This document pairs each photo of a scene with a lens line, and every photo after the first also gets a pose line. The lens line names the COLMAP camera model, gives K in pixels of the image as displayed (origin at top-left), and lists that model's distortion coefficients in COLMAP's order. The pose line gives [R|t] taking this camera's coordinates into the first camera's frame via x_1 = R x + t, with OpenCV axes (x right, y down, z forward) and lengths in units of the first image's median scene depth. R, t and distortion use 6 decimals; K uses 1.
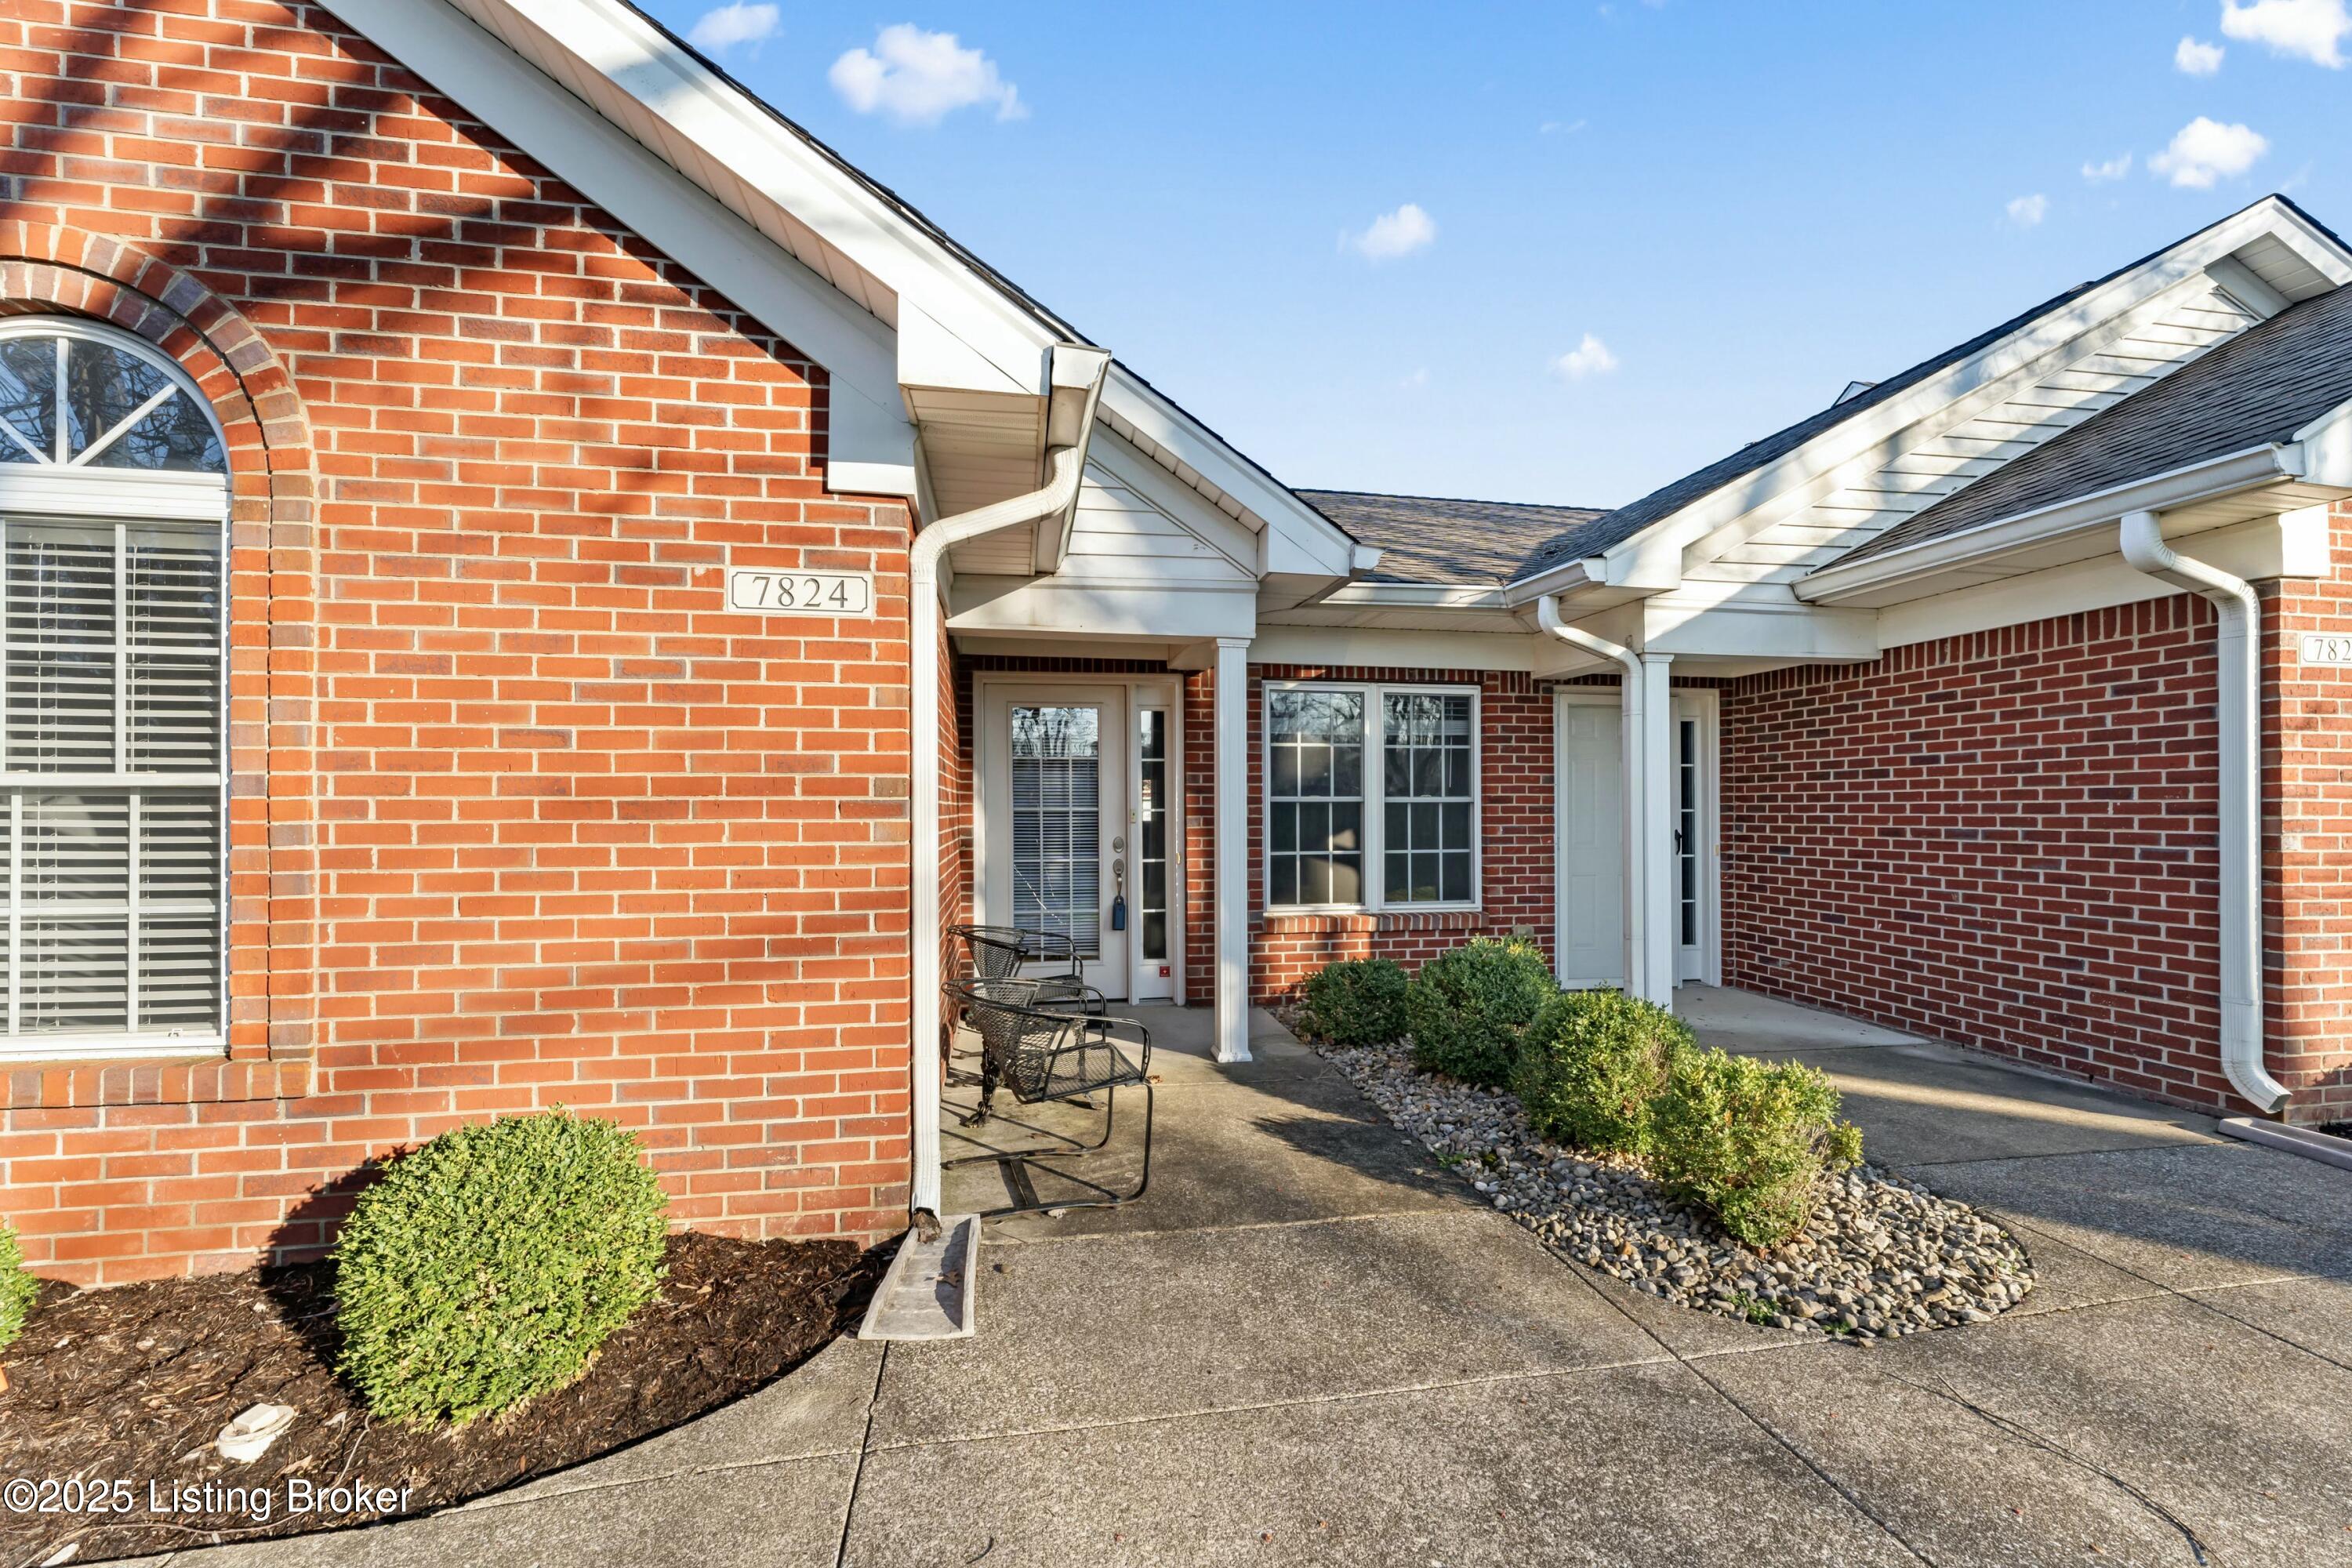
lens RADIAL K [[997.8, 0, 1180.0], [0, 997.8, 803.4], [0, 0, 1]] dist [-0.007046, 0.000028]
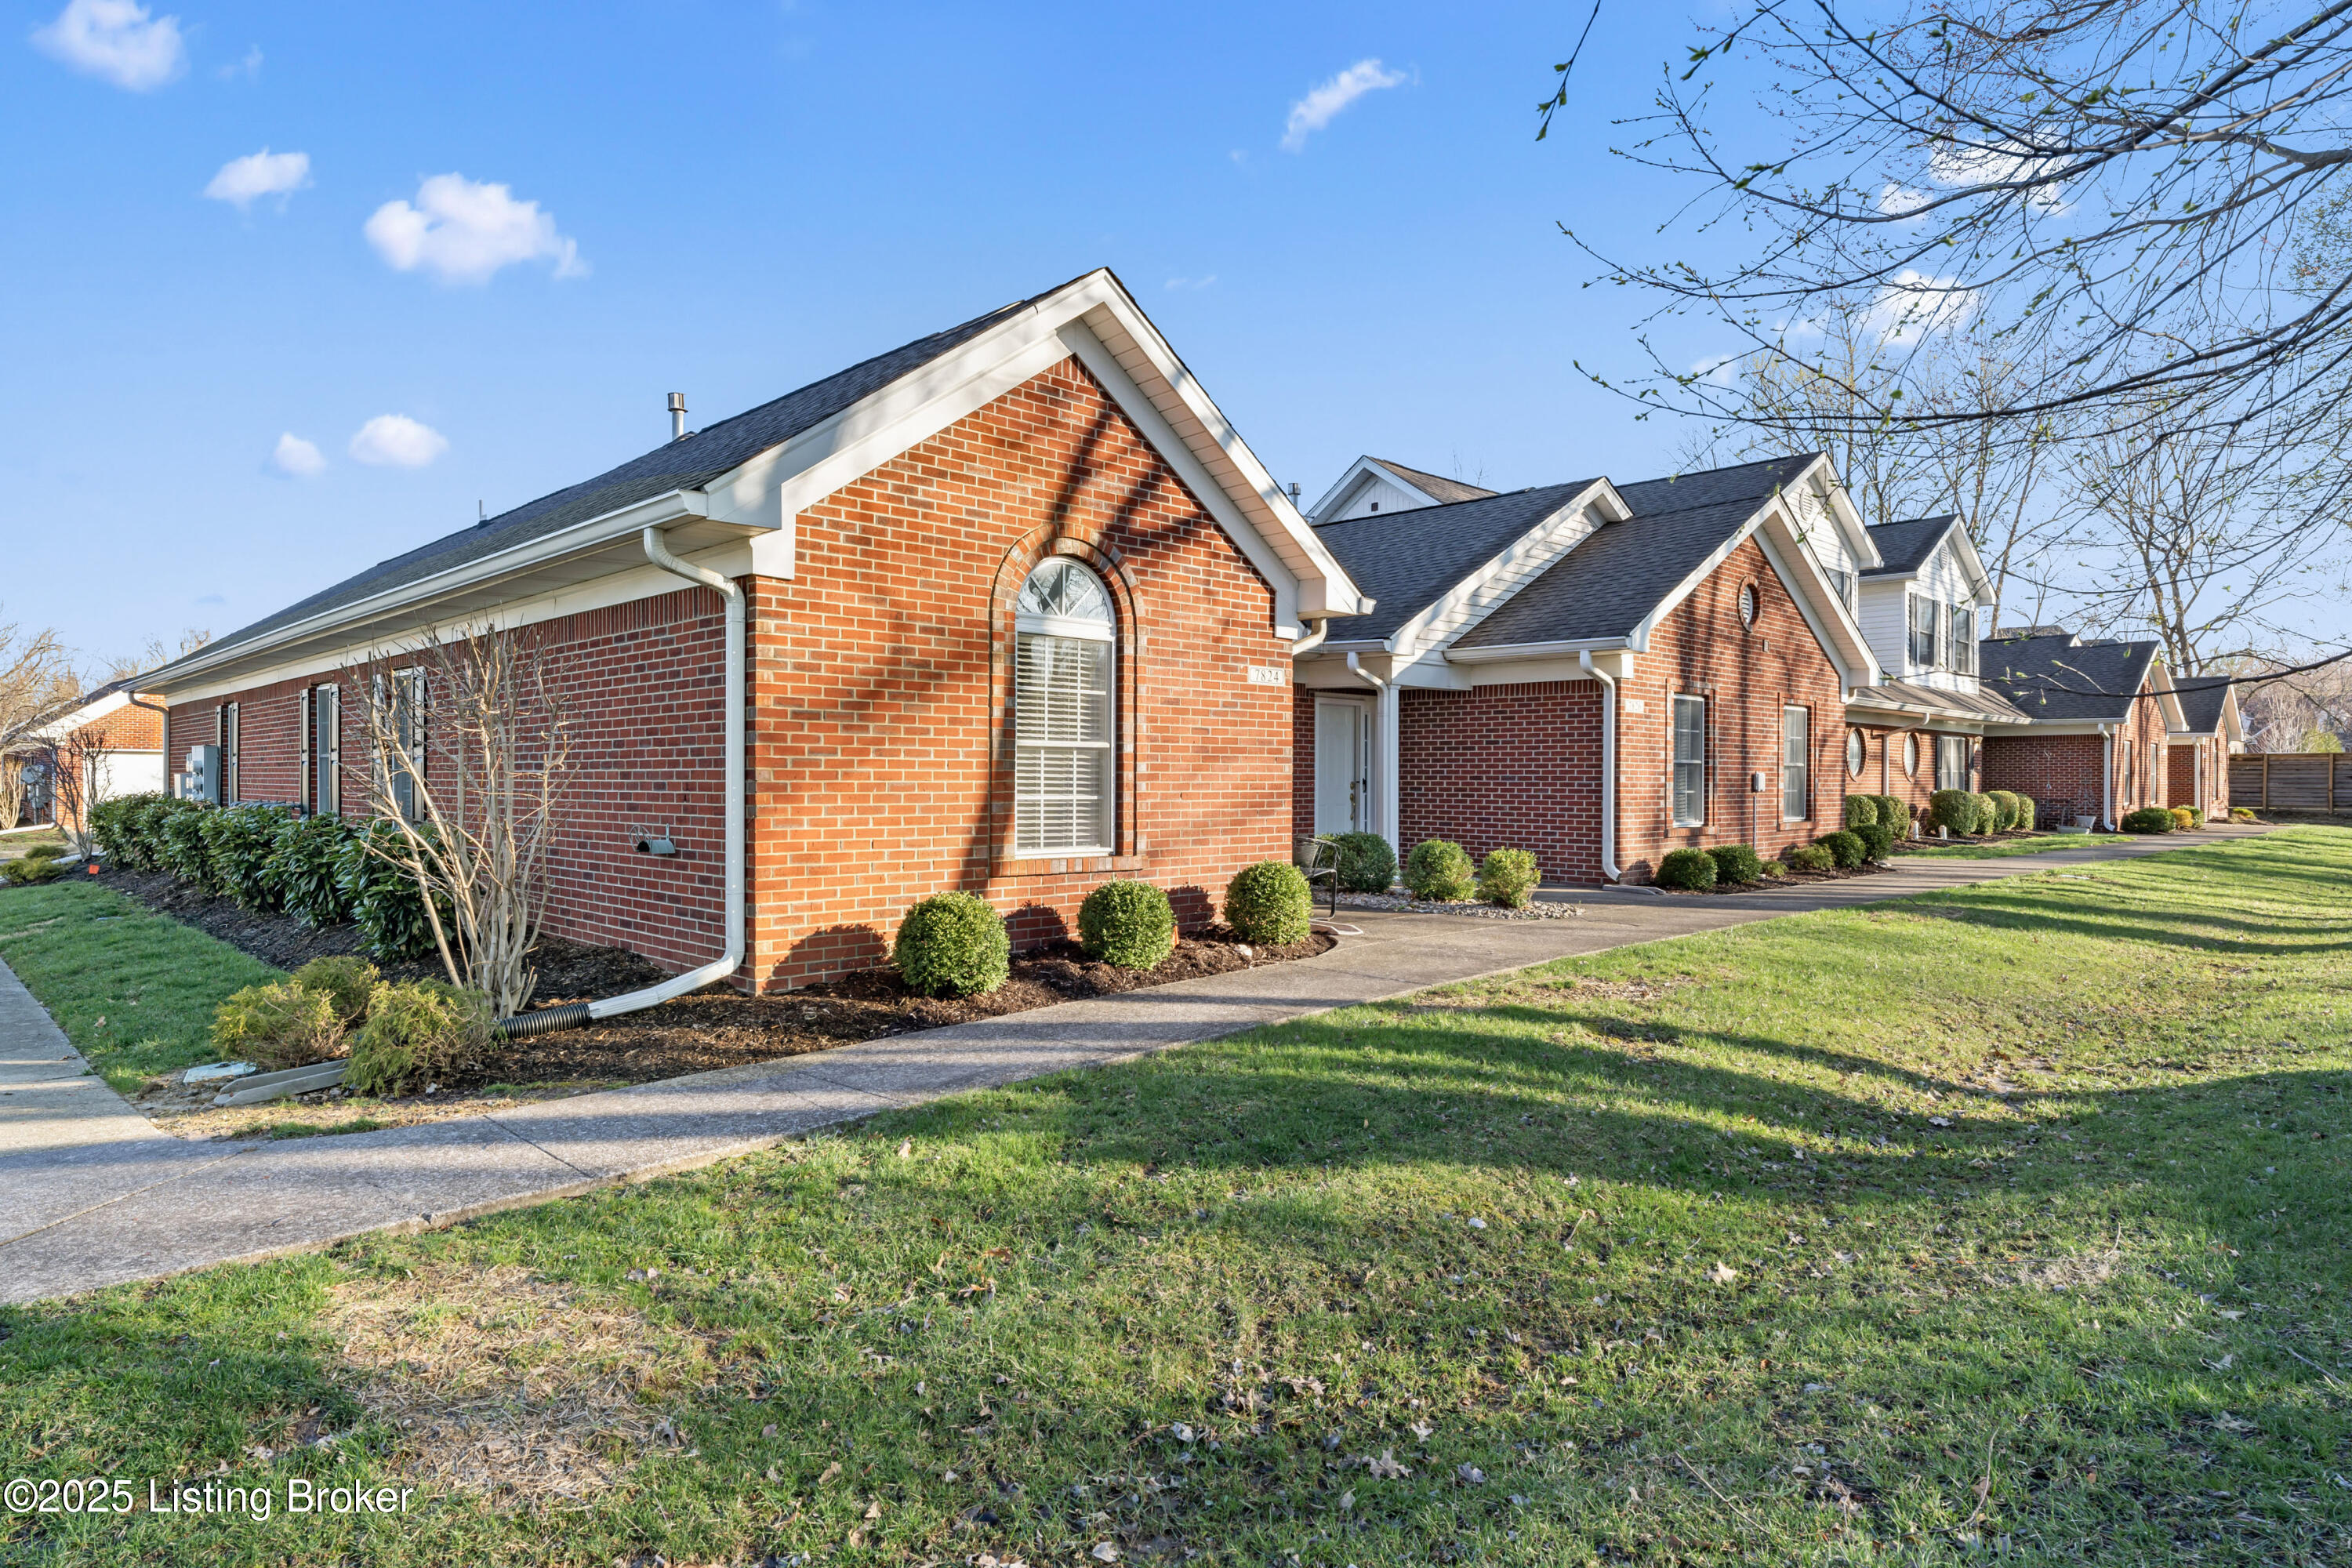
lens RADIAL K [[1354.6, 0, 1176.5], [0, 1354.6, 777.1], [0, 0, 1]] dist [0.000401, 0.000030]
pose [[0.826976, 0.004451, 0.562220, -1.885787], [-0.010849, 0.999909, 0.008041, 0.019013], [-0.562133, -0.012749, 0.826948, -1.314860]]
